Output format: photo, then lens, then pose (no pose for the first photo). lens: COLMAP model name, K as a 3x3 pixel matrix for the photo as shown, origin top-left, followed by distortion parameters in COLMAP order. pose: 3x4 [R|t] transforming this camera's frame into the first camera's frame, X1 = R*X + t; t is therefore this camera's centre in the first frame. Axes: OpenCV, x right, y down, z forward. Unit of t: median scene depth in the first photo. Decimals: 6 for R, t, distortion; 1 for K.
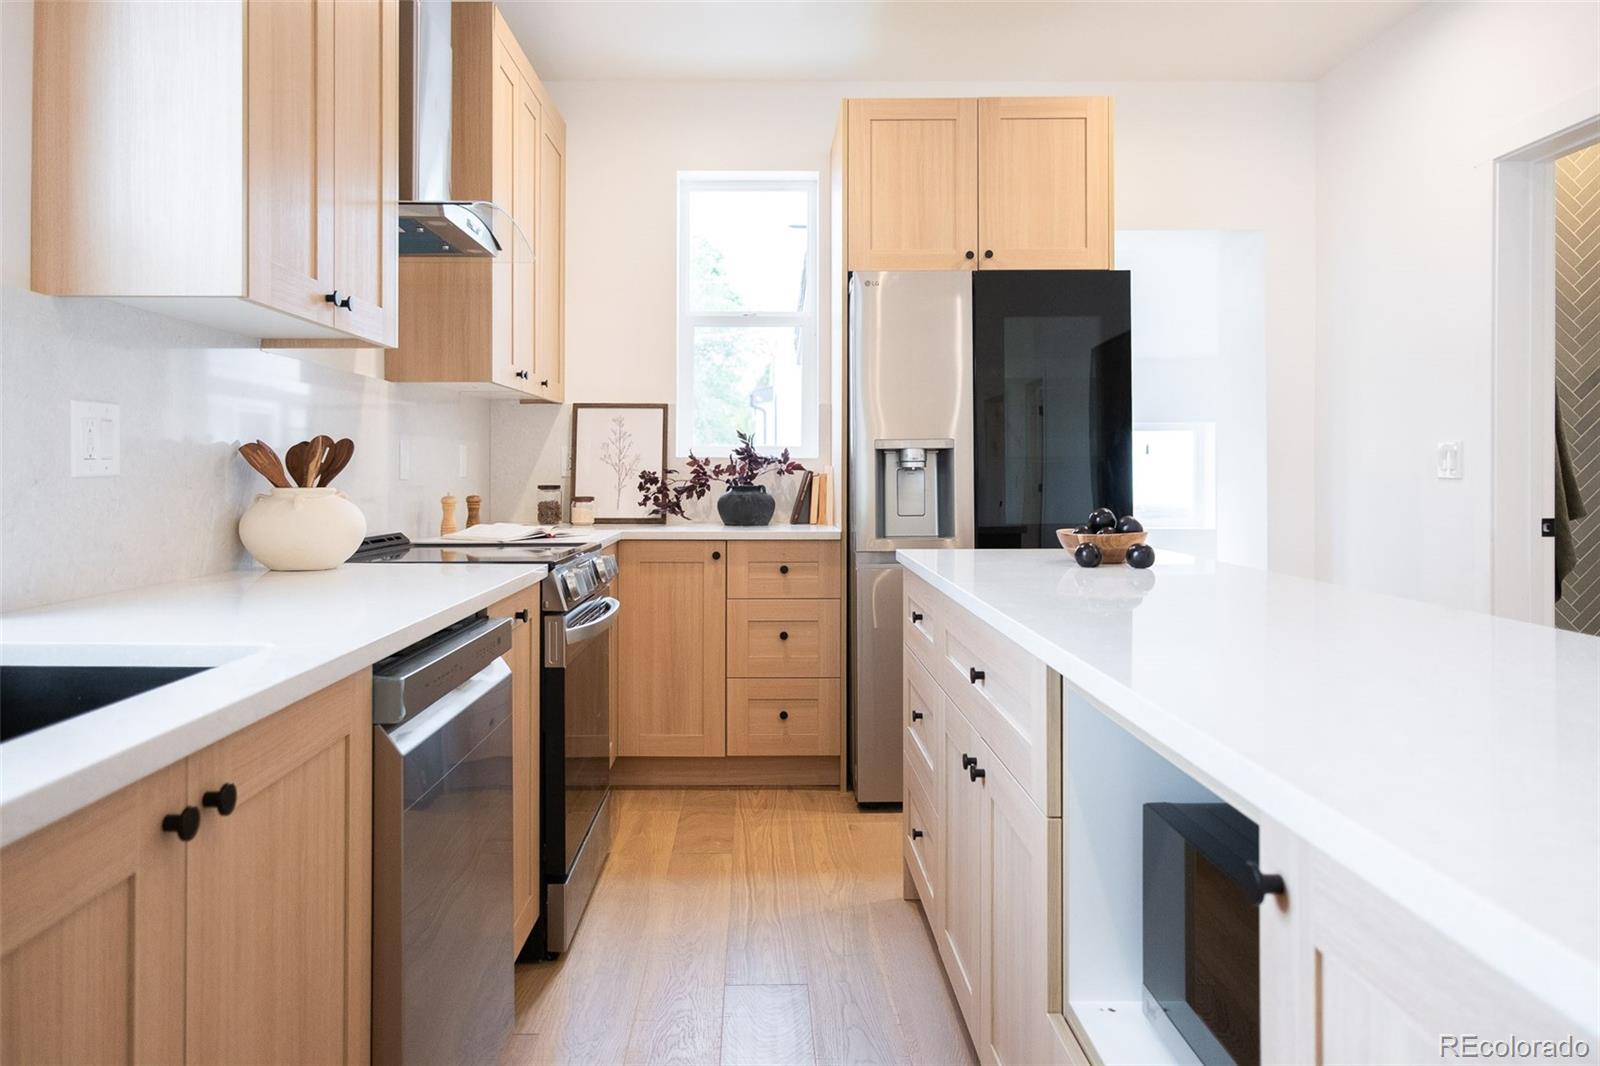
lens RADIAL K [[1095.4, 0, 758.4], [0, 1095.4, 471.3], [0, 0, 1]] dist [-0.000757, 0.000474]
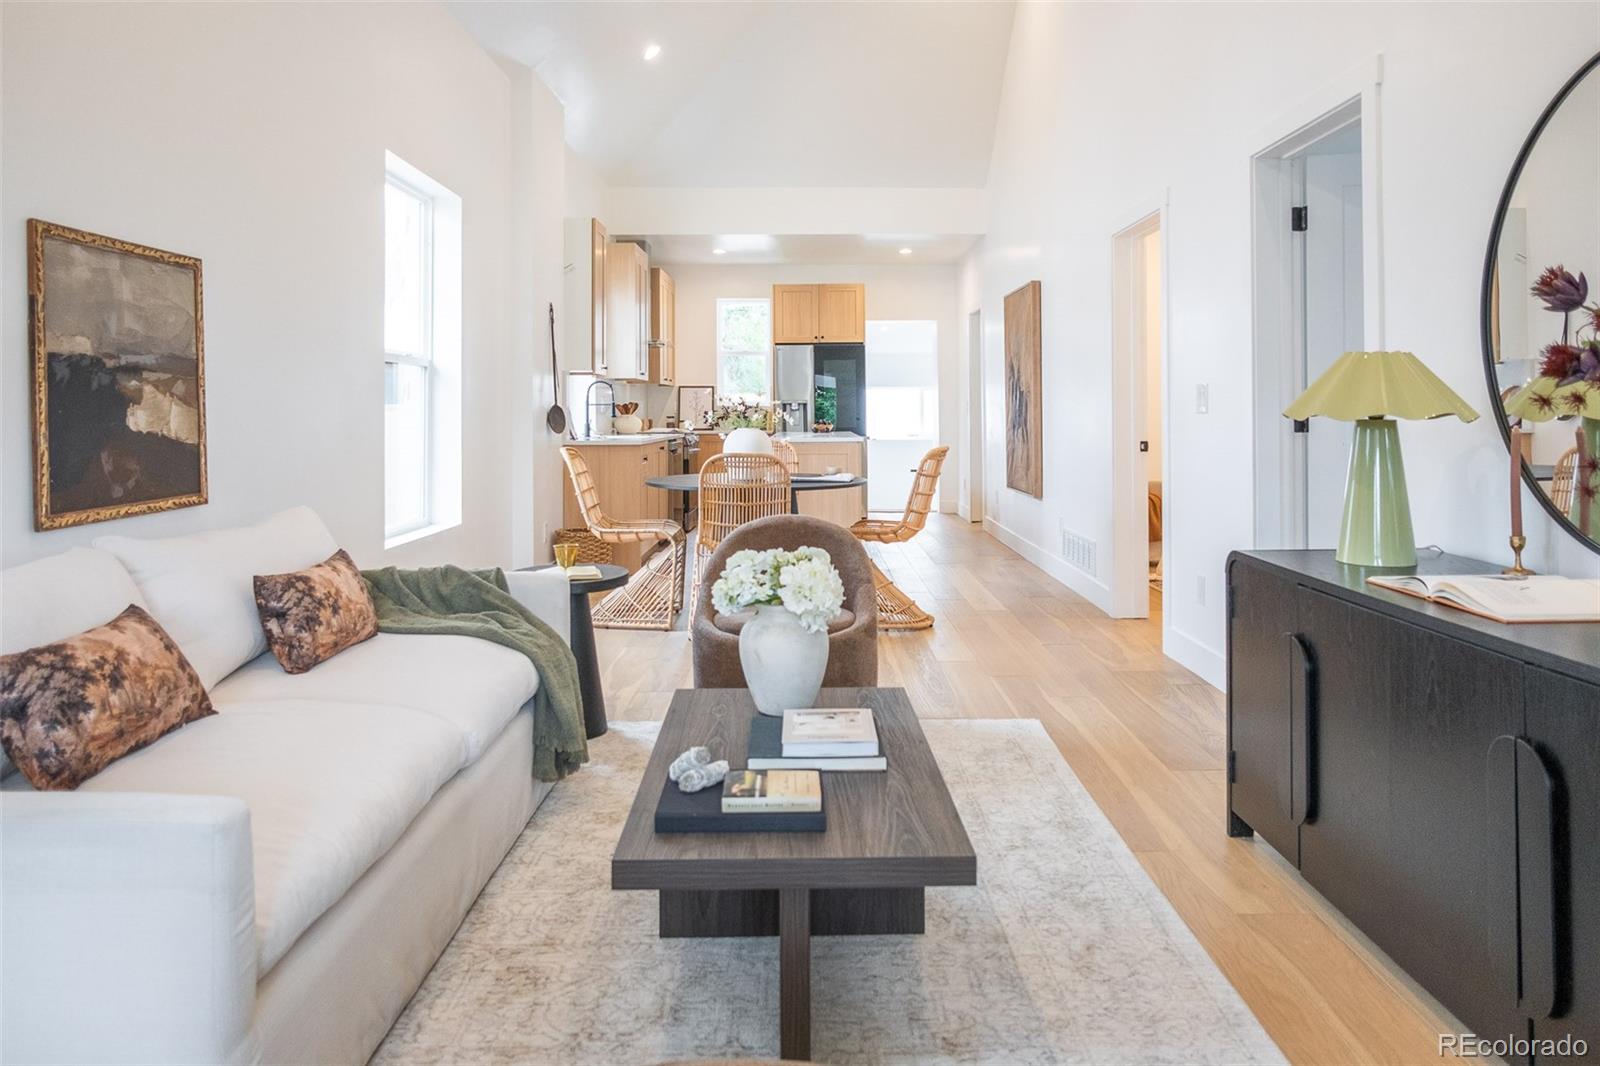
lens RADIAL K [[1125.8, 0, 806.8], [0, 1125.8, 402.4], [0, 0, 1]] dist [0.000726, -0.001977]
pose [[0.999985, -0.002485, 0.004782, 0.152760], [0.002538, 0.999936, -0.011058, 0.010807], [-0.004754, 0.011070, 0.999927, -2.028660]]
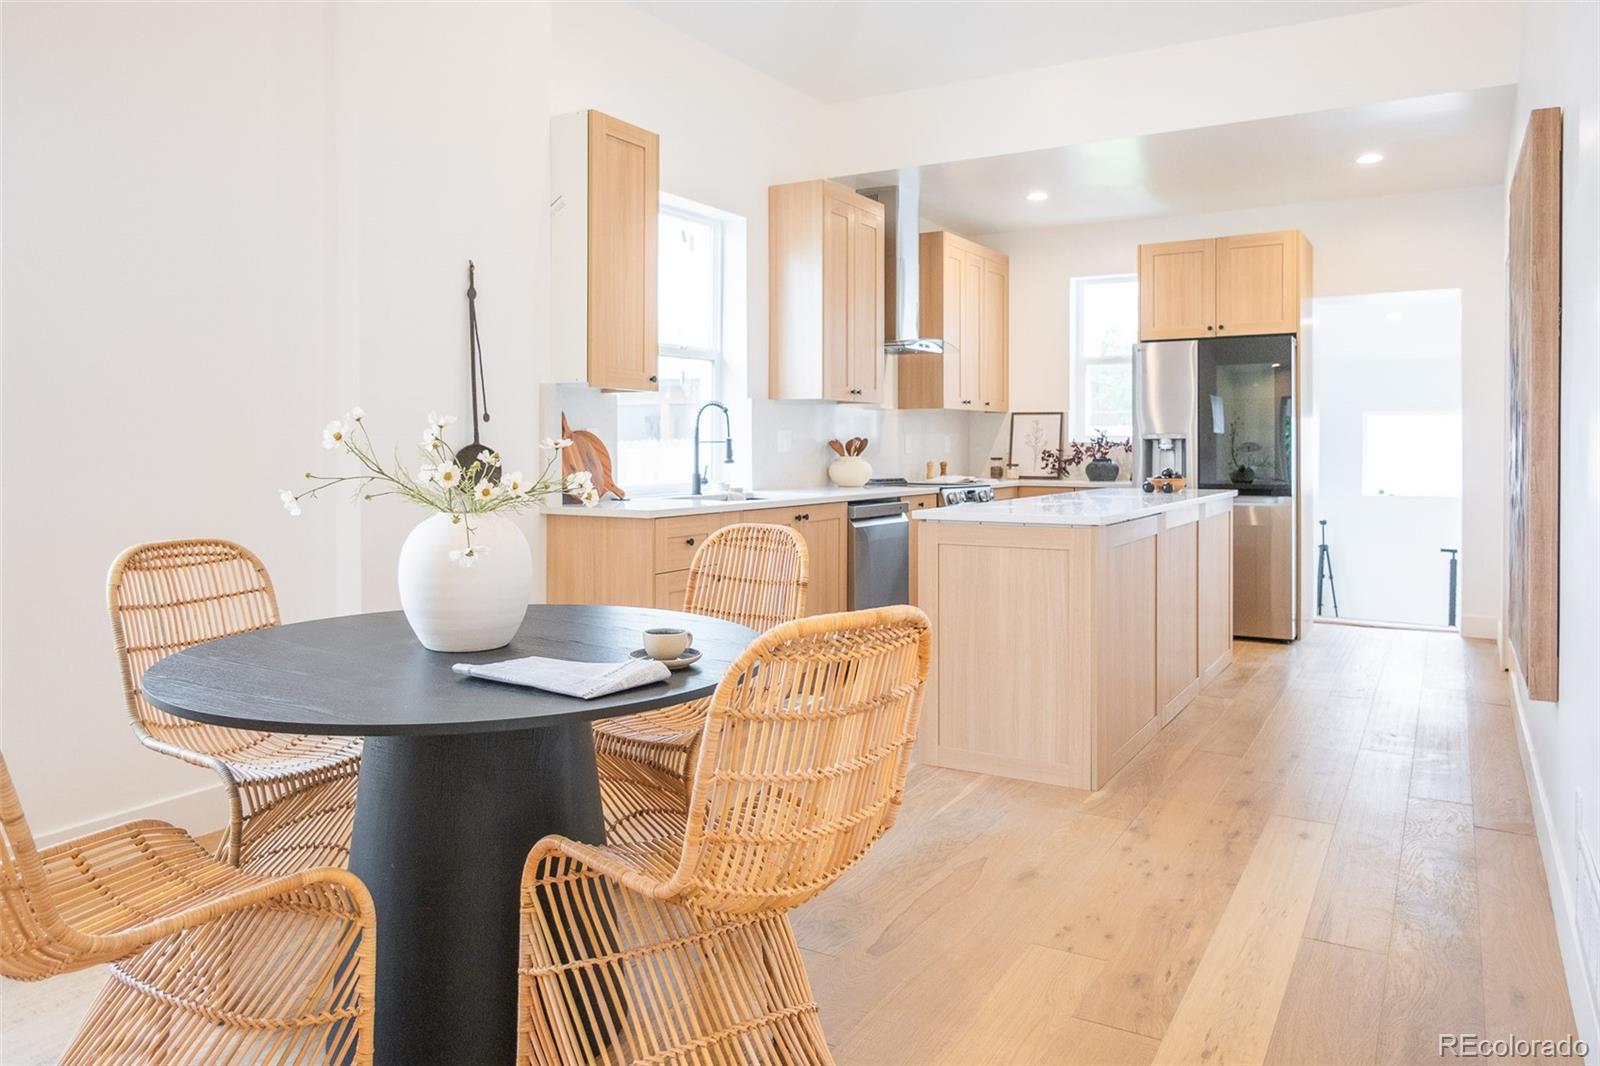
lens RADIAL K [[1097.4, 0, 803.7], [0, 1097.4, 450.5], [0, 0, 1]] dist [-0.002459, -0.002415]
pose [[0.861407, 0.004111, -0.507898, 0.526742], [-0.002535, 0.999990, 0.003796, -0.005824], [0.507909, -0.001982, 0.861409, -0.851727]]
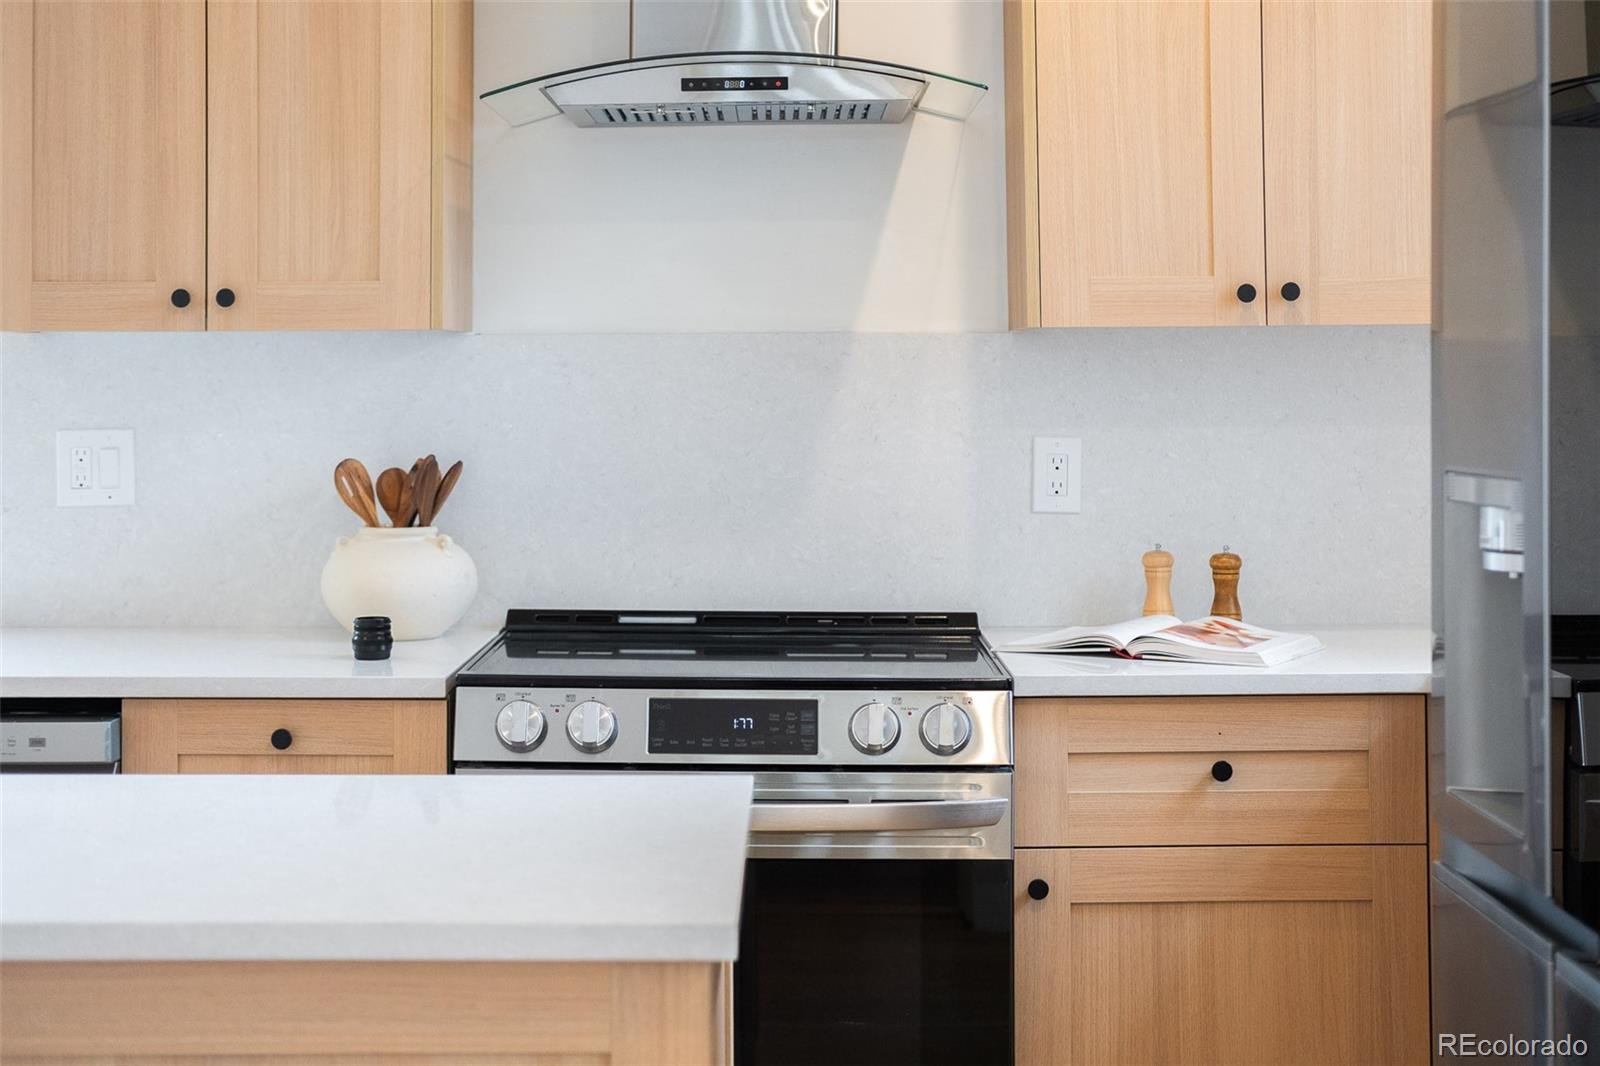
lens RADIAL K [[2020.8, 0, 800.0], [0, 2020.8, 533.0], [0, 0, 1]] dist [-0.007979, -0.010997]
pose [[-0.000434, 0.051791, -0.998658, 0.572234], [0.001758, 0.998656, 0.051790, -0.030148], [0.999998, -0.001733, -0.000524, 0.772801]]
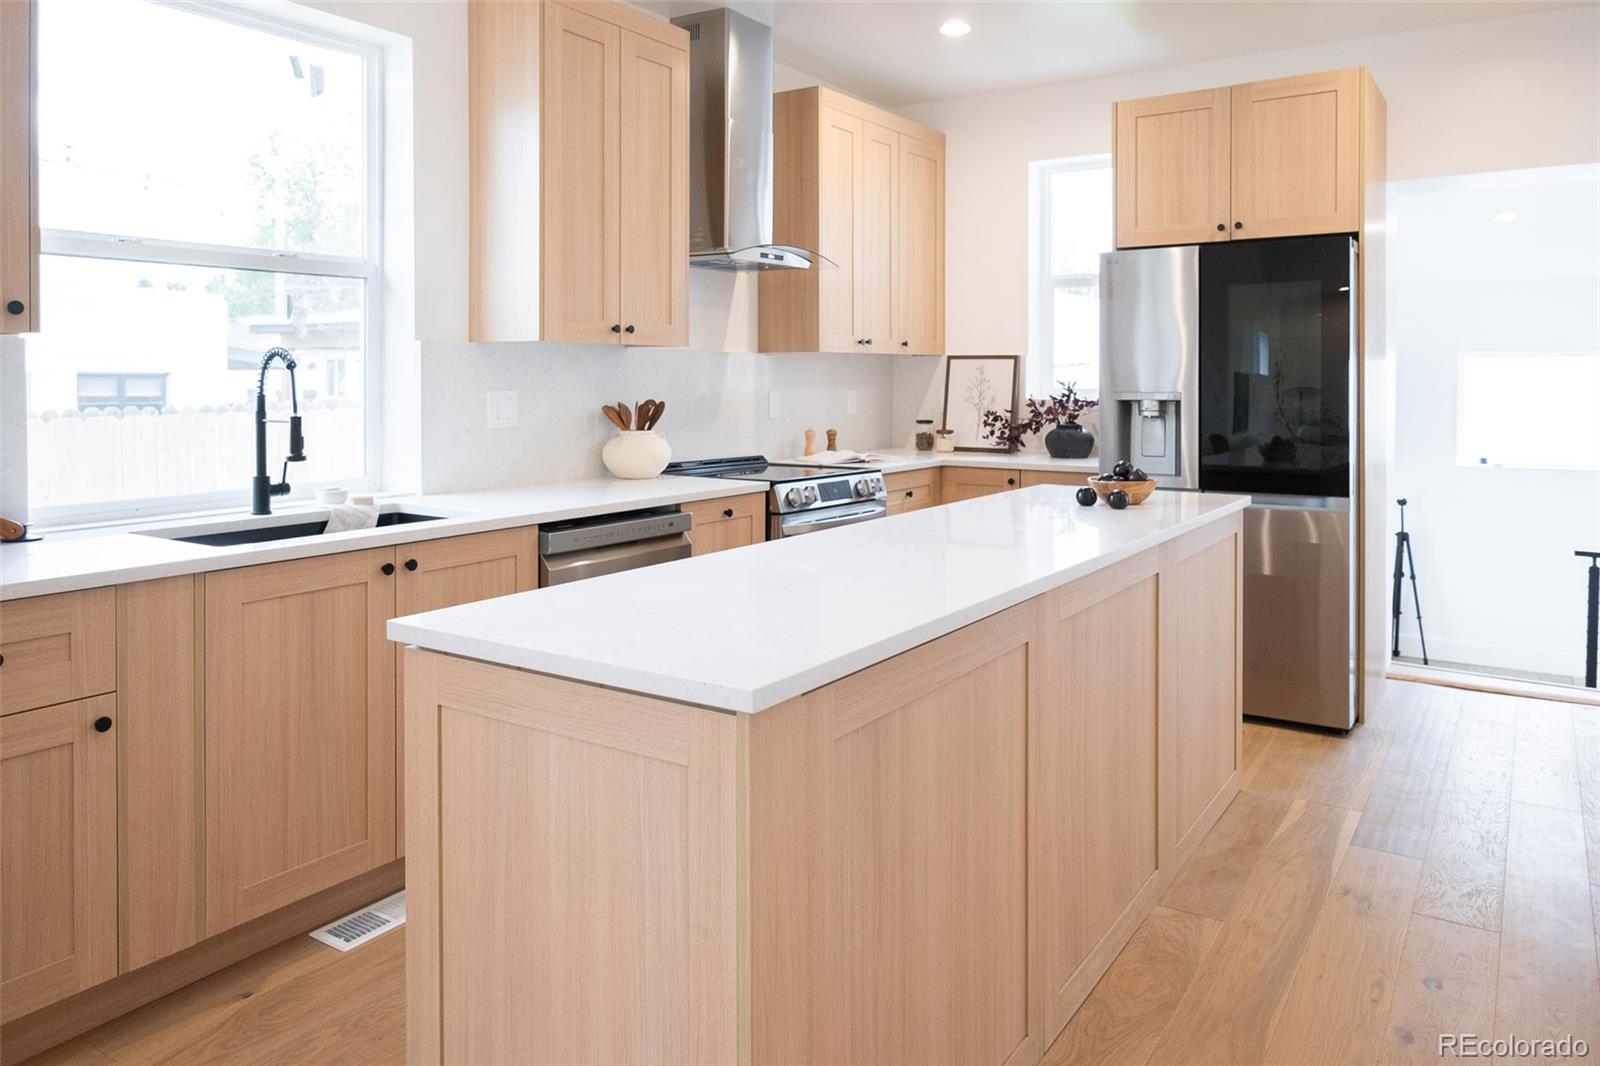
lens RADIAL K [[1103.2, 0, 817.5], [0, 1103.2, 386.5], [0, 0, 1]] dist [0.000994, -0.001895]
pose [[0.837480, 0.006469, -0.546430, 0.466366], [-0.002647, 0.999966, 0.007781, -0.041293], [0.546461, -0.005069, 0.837469, -0.178956]]
